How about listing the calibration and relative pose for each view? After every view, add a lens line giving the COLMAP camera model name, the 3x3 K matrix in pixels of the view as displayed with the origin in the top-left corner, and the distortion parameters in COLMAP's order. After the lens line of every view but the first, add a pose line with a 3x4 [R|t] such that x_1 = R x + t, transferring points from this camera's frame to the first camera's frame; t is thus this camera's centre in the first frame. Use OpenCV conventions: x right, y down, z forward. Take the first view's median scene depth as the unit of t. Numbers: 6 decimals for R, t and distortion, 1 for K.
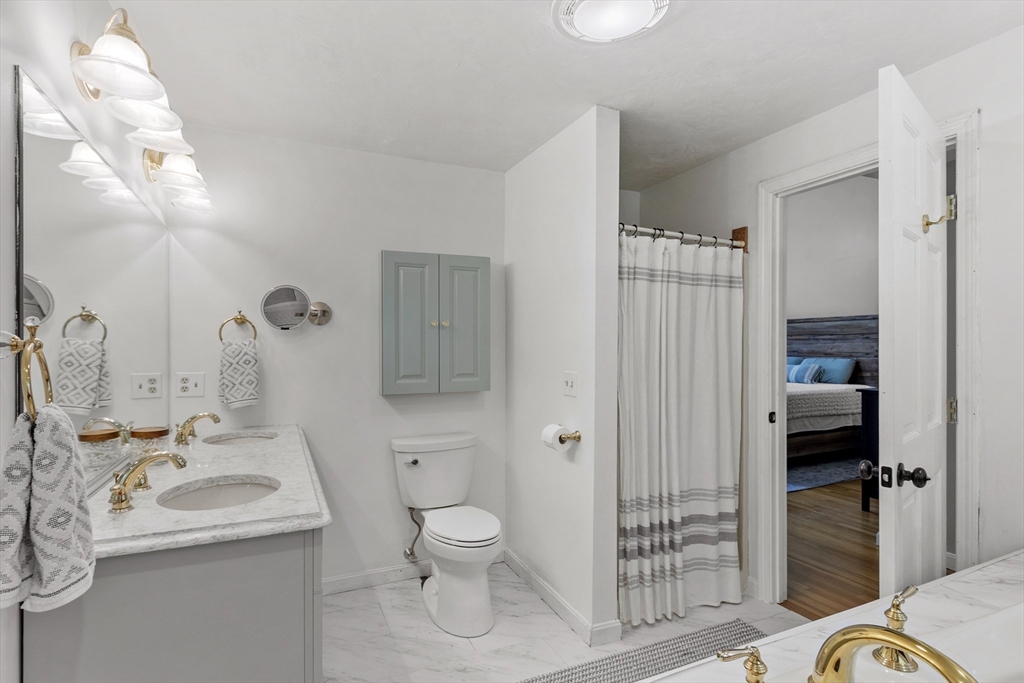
lens RADIAL K [[536.2, 0, 511.2], [0, 536.2, 344.5], [0, 0, 1]] dist [0.002927, 0.001829]
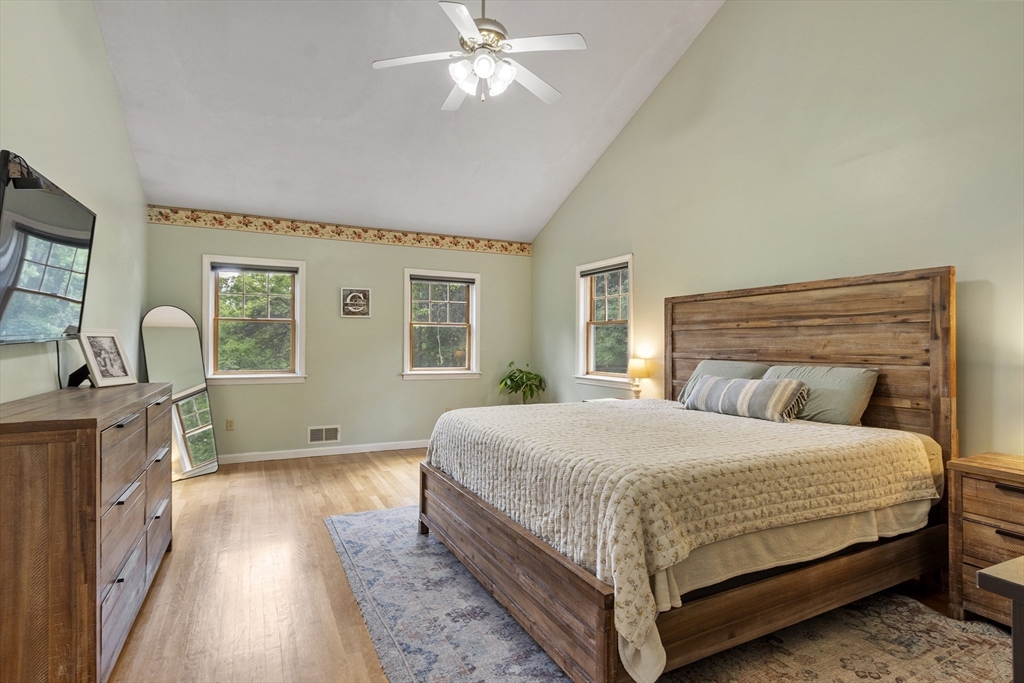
lens RADIAL K [[536.2, 0, 514.8], [0, 536.2, 339.7], [0, 0, 1]] dist [0.002927, 0.001829]
pose [[0.999822, 0.007431, 0.017355, 0.321265], [-0.007260, 0.999924, -0.009917, 0.008928], [-0.017427, 0.009789, 0.999800, 0.541744]]
